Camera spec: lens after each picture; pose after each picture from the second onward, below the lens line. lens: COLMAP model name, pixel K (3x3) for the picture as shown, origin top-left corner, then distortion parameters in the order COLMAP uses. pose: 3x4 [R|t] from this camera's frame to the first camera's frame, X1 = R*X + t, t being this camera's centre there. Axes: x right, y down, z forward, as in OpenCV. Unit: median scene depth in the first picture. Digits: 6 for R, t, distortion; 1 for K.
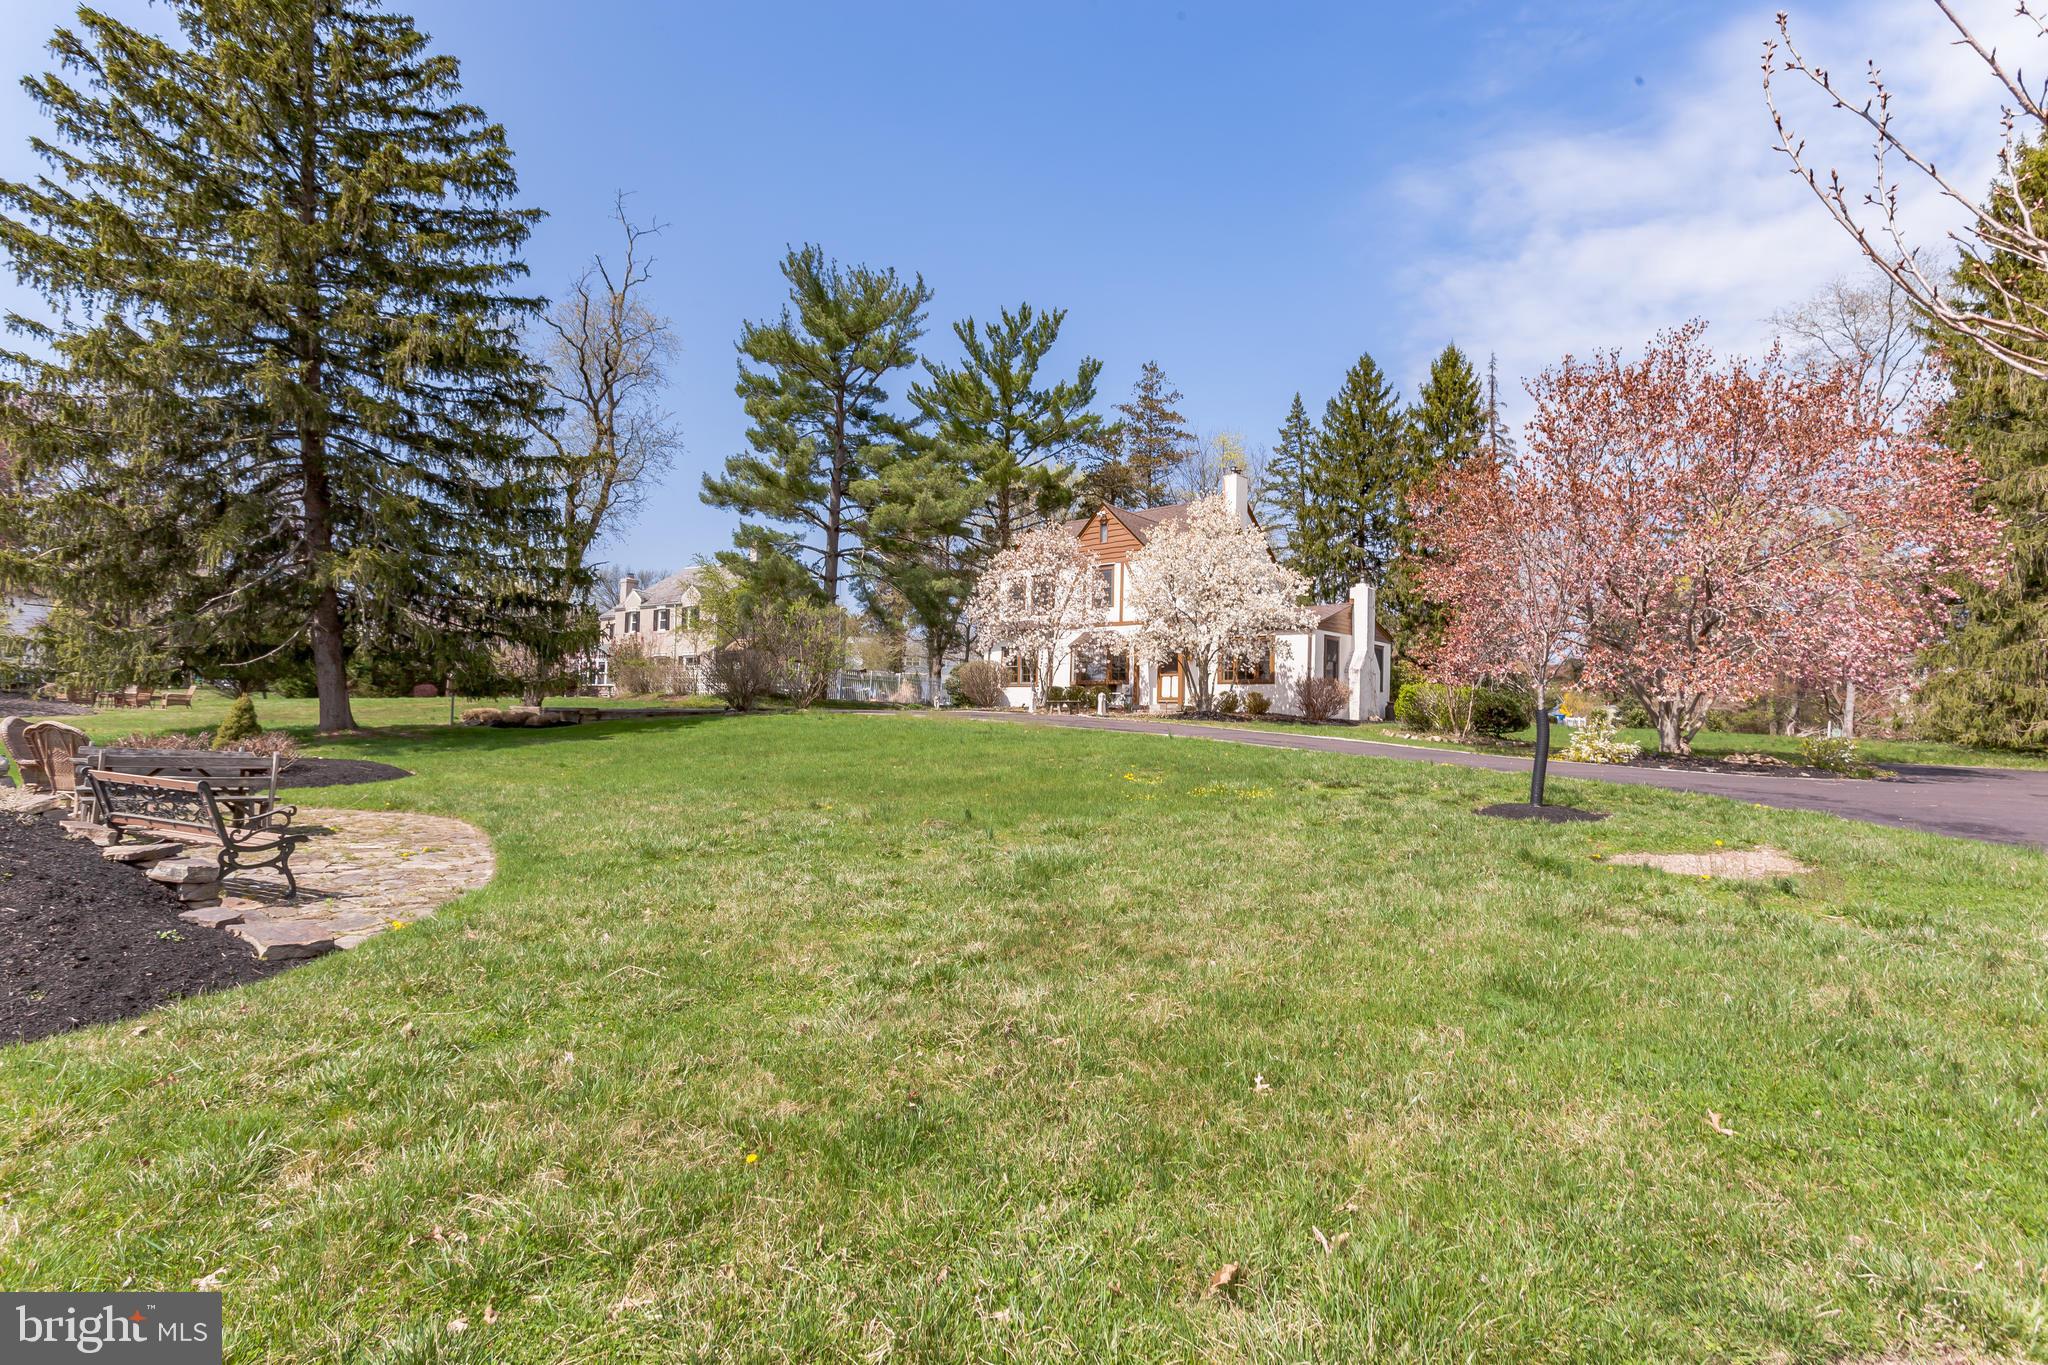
lens RADIAL K [[983.8, 0, 1024.0], [0, 983.8, 682.5], [0, 0, 1]] dist [0.001057, 0.001109]
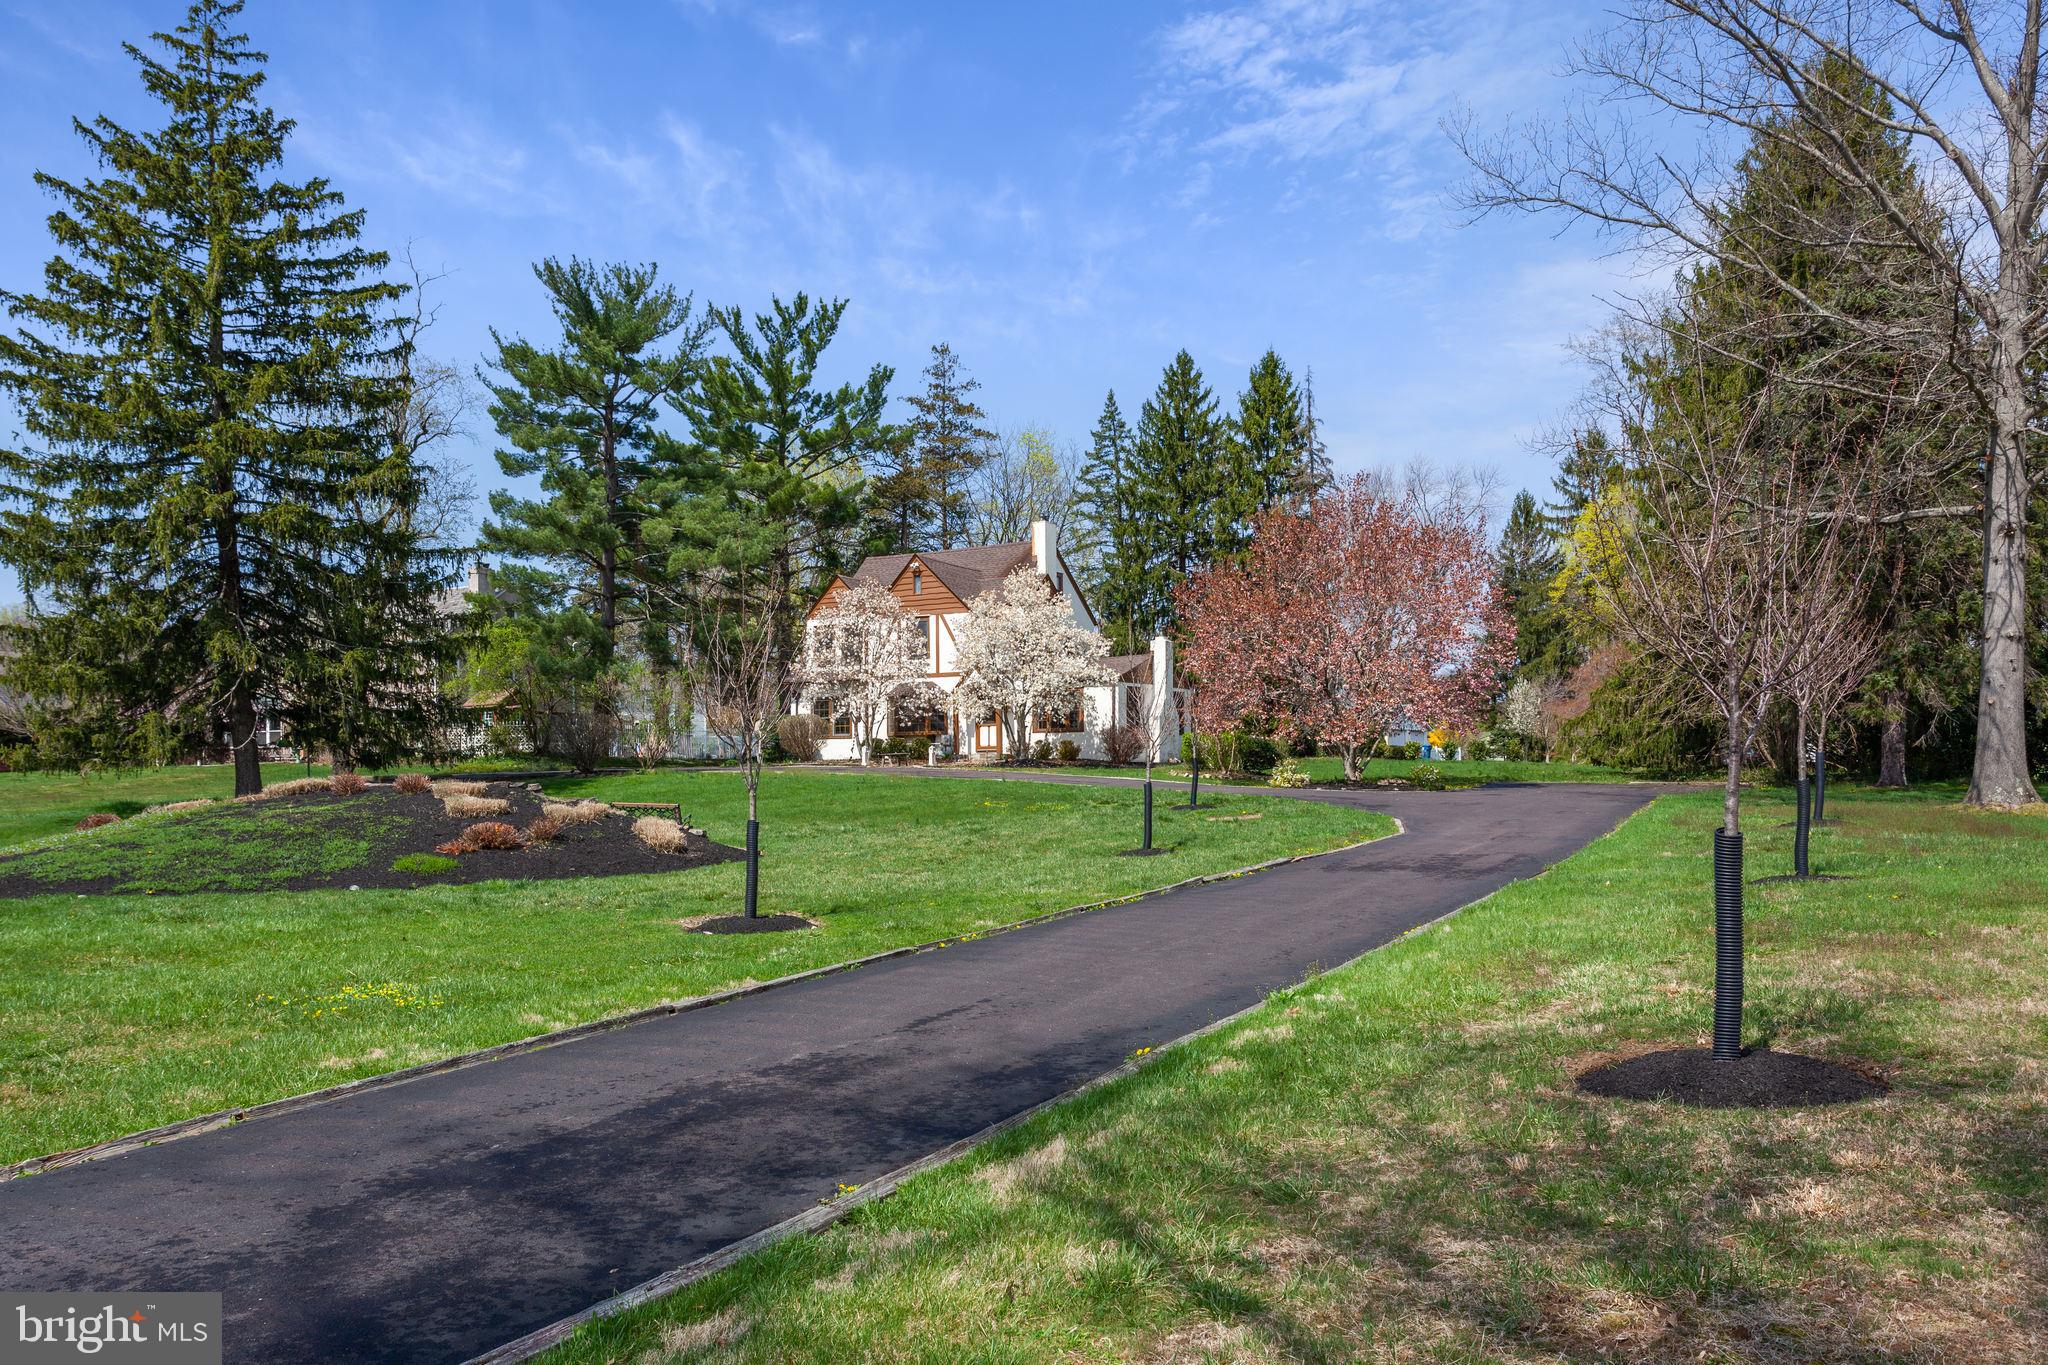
lens RADIAL K [[1599.2, 0, 1019.3], [0, 1599.2, 795.5], [0, 0, 1]] dist [-0.006689, -0.000696]
pose [[0.981320, -0.036458, 0.188897, -0.097815], [0.026028, 0.998012, 0.057407, -0.020209], [-0.190614, -0.051418, 0.980317, -0.464625]]
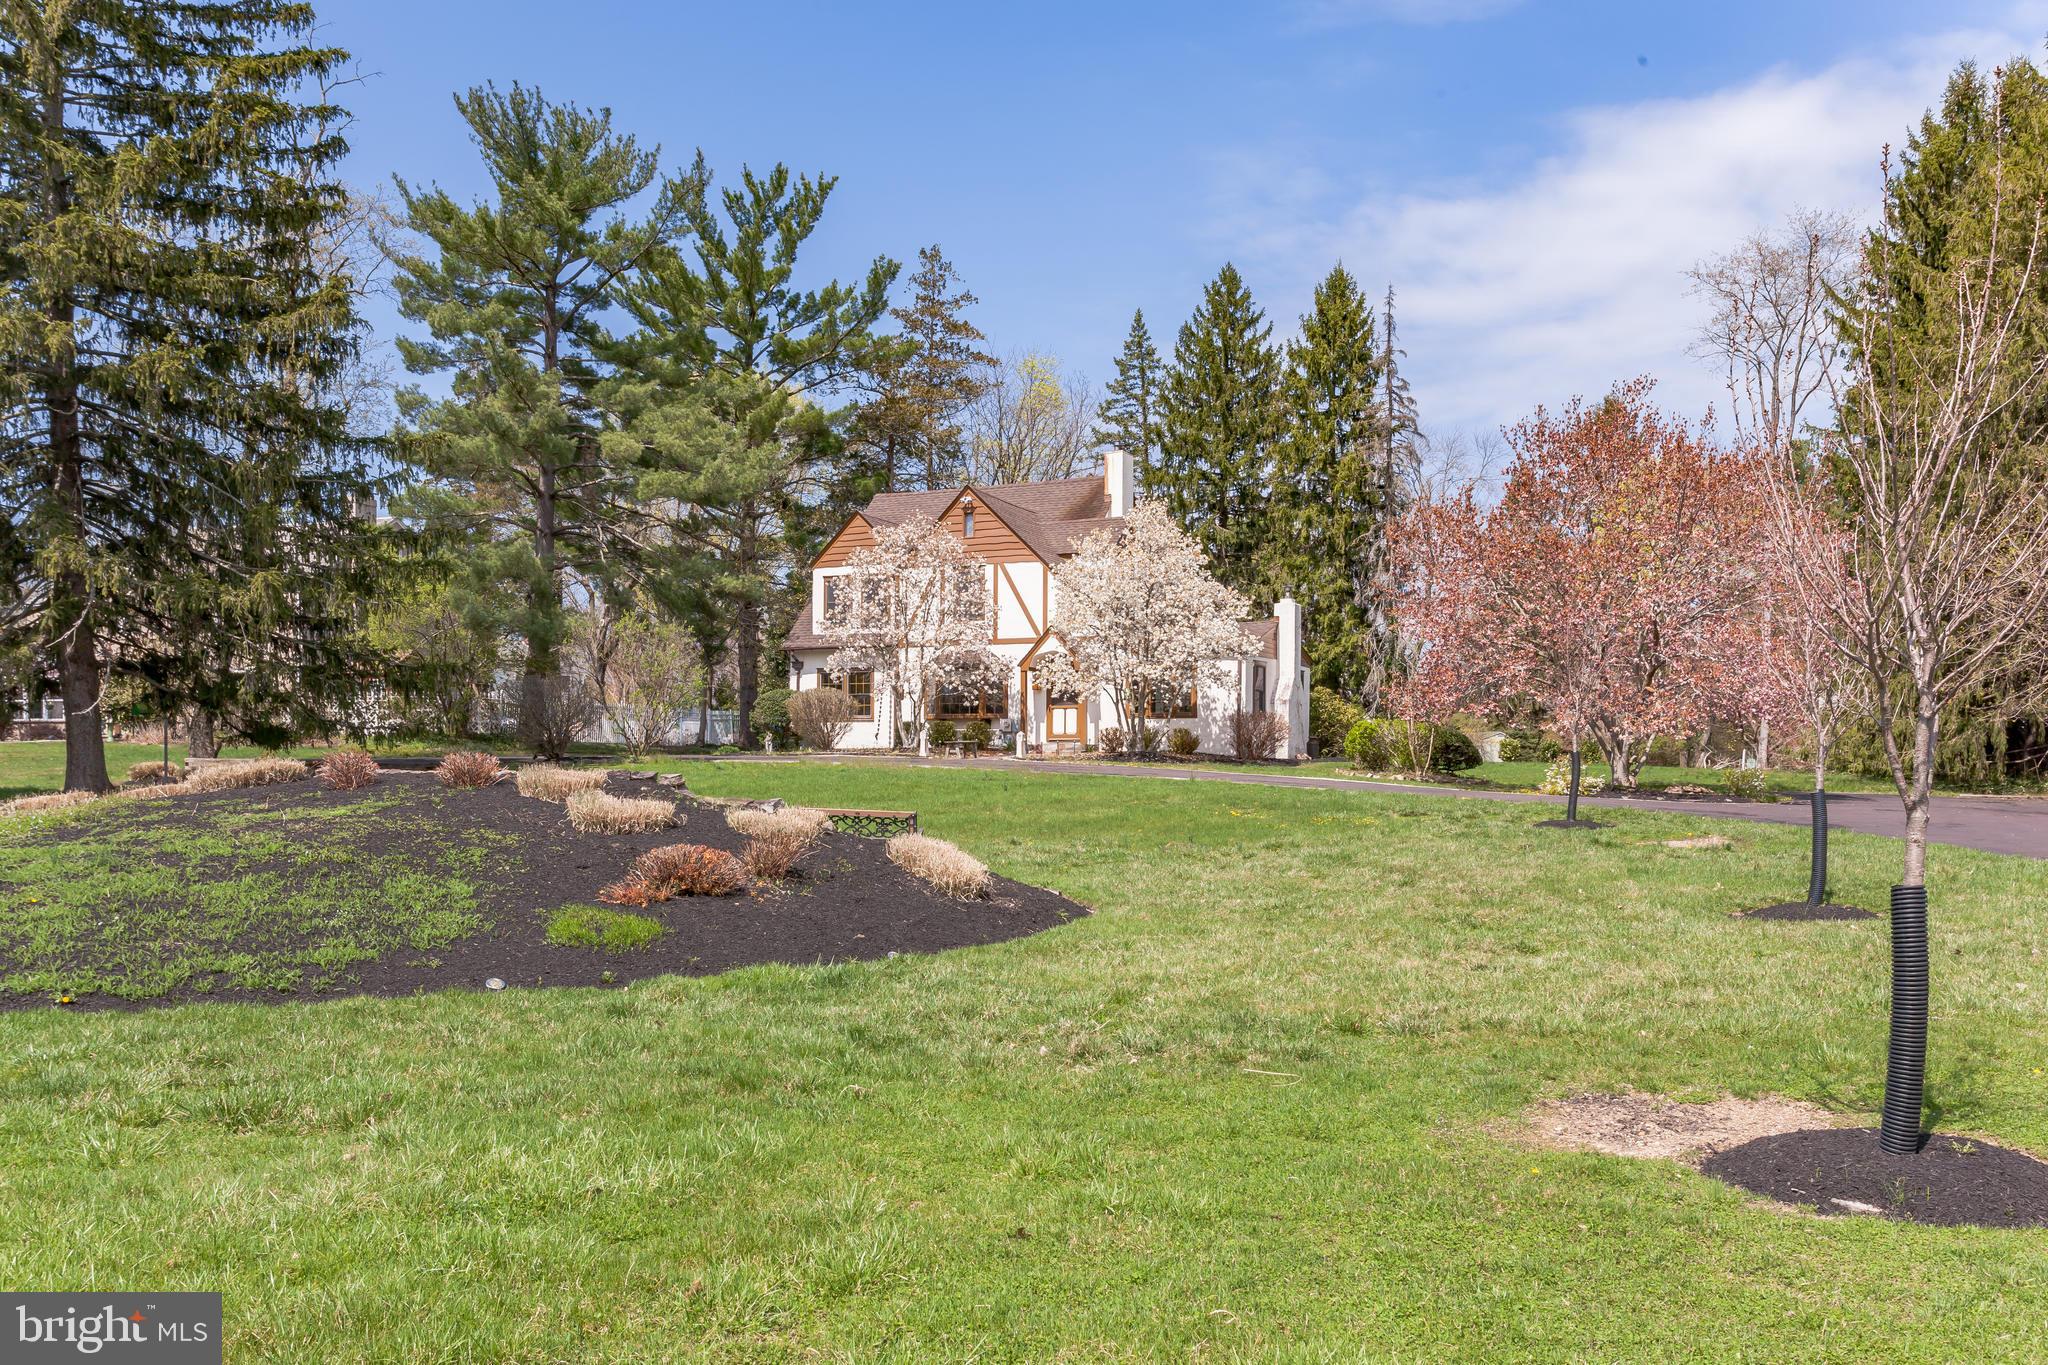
lens RADIAL K [[1703.0, 0, 1028.1], [0, 1703.0, 783.4], [0, 0, 1]] dist [0.005060, -0.006515]
pose [[0.958594, -0.020314, 0.284052, -0.192614], [0.005693, 0.998620, 0.052203, -0.012410], [-0.284721, -0.048425, 0.957387, -0.233150]]
